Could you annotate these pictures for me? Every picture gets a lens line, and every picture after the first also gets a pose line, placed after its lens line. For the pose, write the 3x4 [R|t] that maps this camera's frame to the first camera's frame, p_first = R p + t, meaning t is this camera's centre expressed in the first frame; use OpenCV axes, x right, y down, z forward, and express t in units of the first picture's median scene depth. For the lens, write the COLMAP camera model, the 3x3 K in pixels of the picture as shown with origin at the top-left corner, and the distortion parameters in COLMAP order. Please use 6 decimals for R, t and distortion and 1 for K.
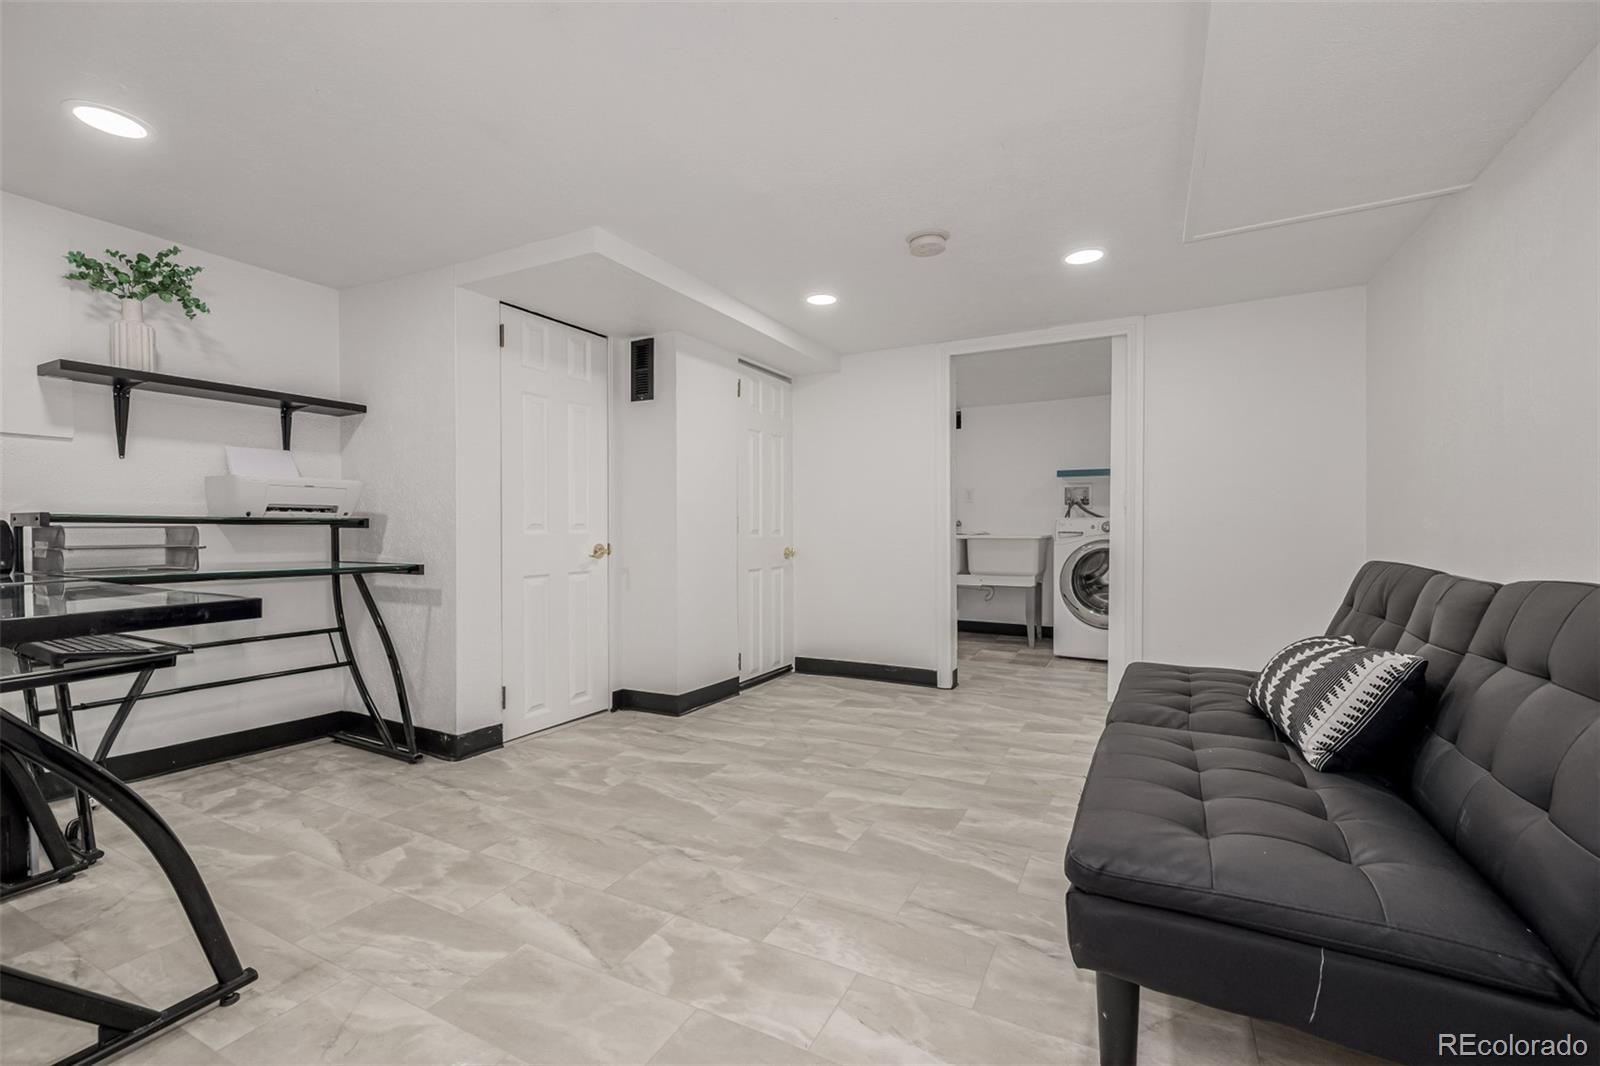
lens RADIAL K [[676.6, 0, 806.8], [0, 676.6, 525.8], [0, 0, 1]] dist [0.002472, 0.000189]
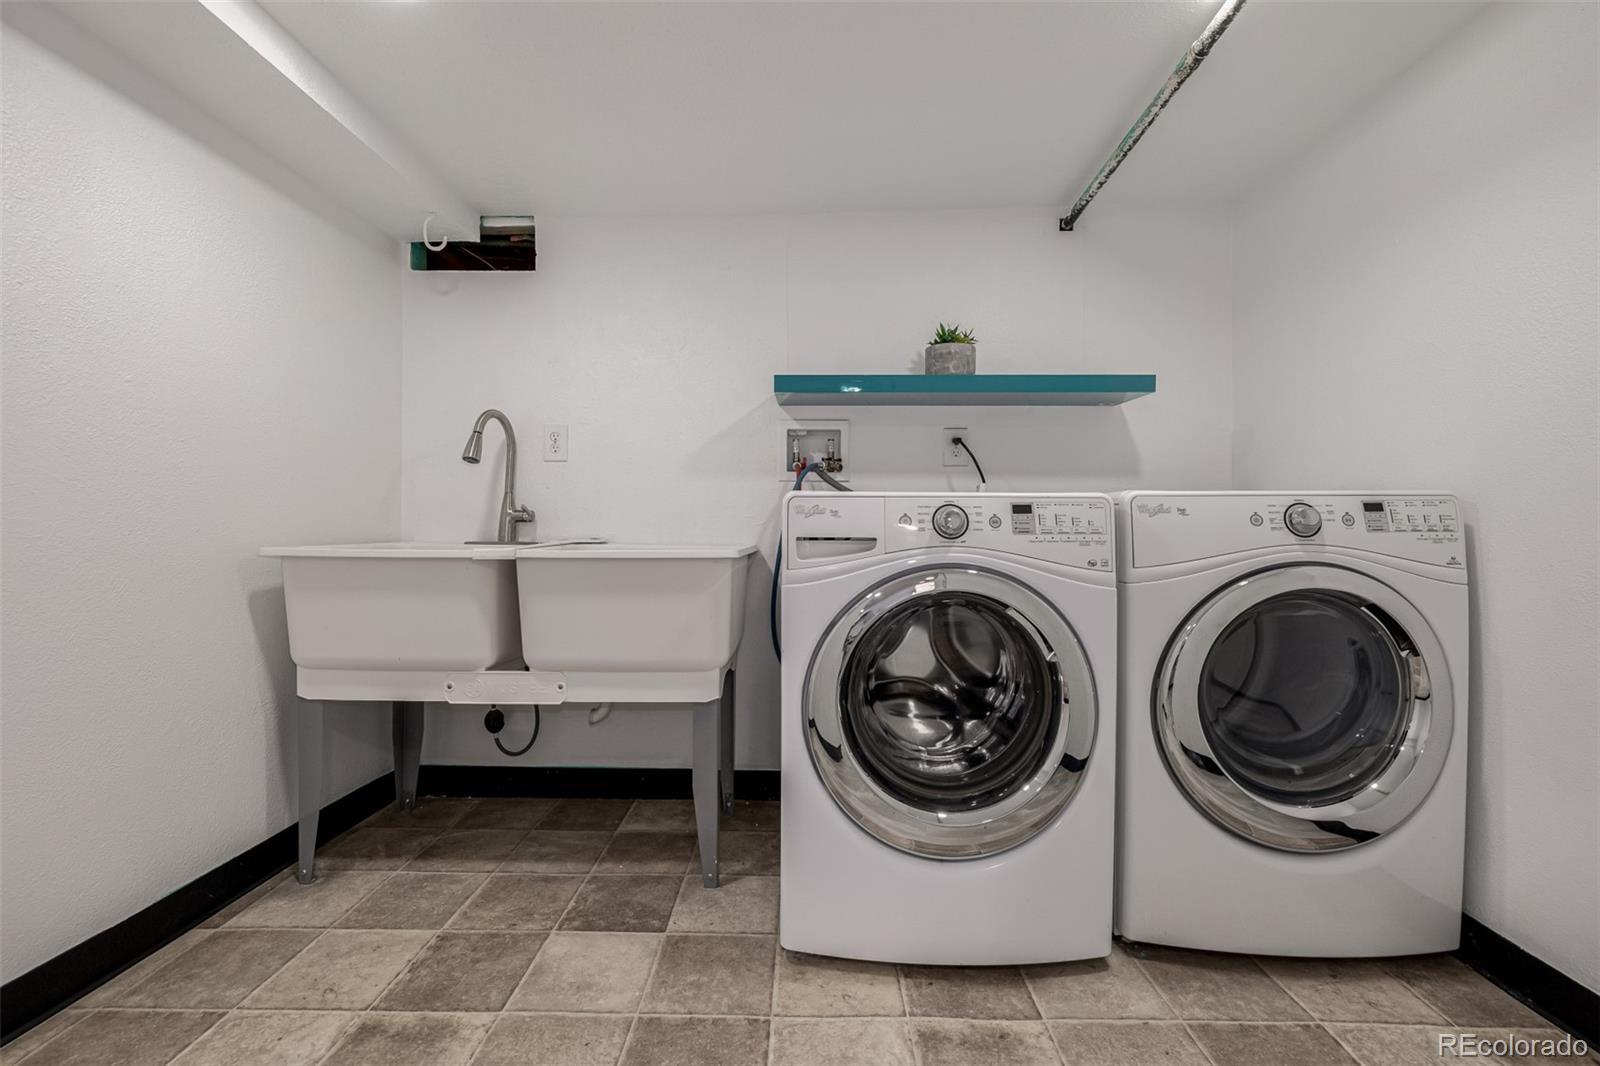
lens RADIAL K [[676.6, 0, 806.8], [0, 676.6, 525.8], [0, 0, 1]] dist [0.002472, 0.000189]
pose [[0.894352, 0.001626, 0.447361, 0.214776], [-0.002792, 0.999994, 0.001945, 0.001984], [-0.447355, -0.002989, 0.894351, 0.649919]]
